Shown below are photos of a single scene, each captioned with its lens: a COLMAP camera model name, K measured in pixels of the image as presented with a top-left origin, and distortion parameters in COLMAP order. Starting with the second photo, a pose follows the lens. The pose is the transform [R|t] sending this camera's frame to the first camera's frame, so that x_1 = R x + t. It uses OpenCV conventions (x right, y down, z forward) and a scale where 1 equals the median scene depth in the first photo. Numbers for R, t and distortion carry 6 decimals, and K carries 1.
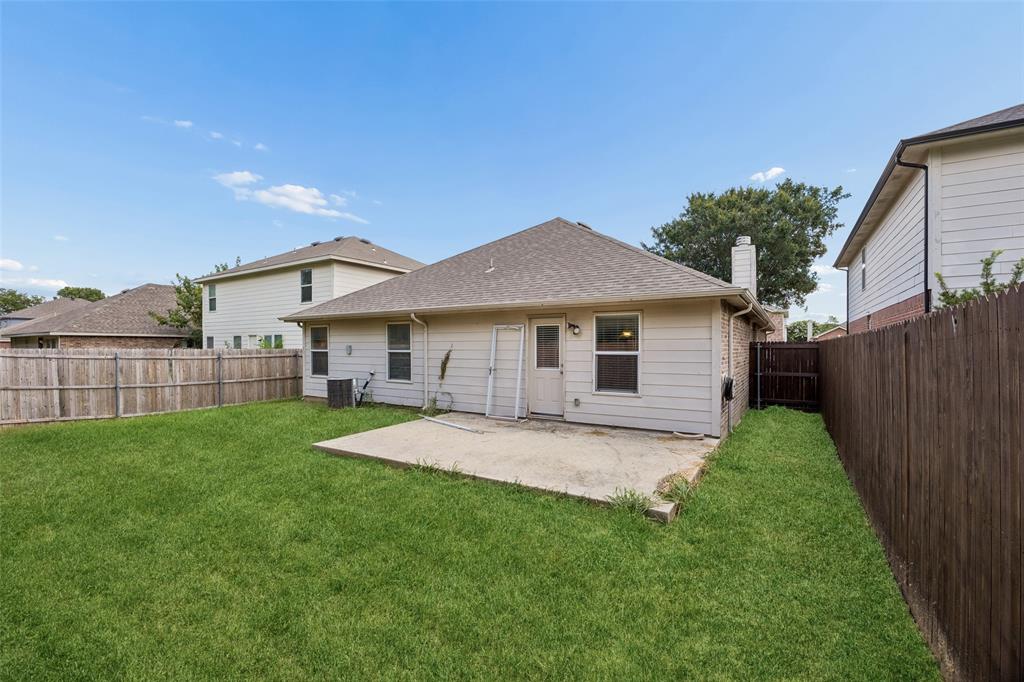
lens RADIAL K [[456.3, 0, 511.4], [0, 456.3, 339.8], [0, 0, 1]] dist [-0.014157, 0.001391]
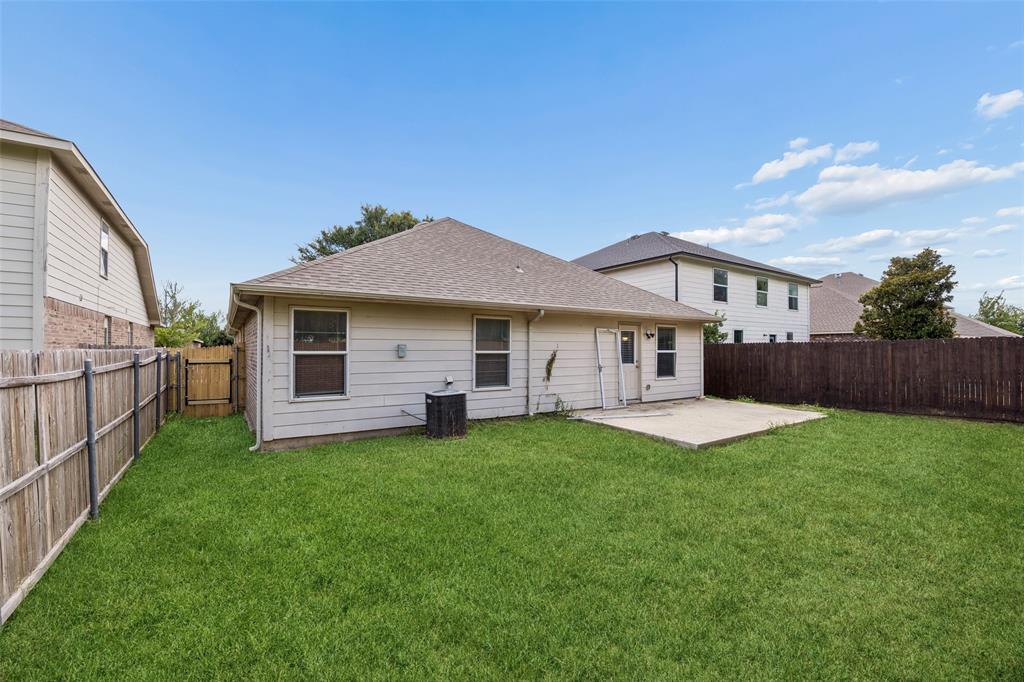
lens RADIAL K [[456.3, 0, 517.3], [0, 456.3, 361.6], [0, 0, 1]] dist [-0.014157, 0.001391]
pose [[0.370242, -0.027863, 0.928517, -1.027625], [-0.018475, 0.999131, 0.037349, 0.011689], [-0.928752, -0.030983, 0.369406, 0.684857]]
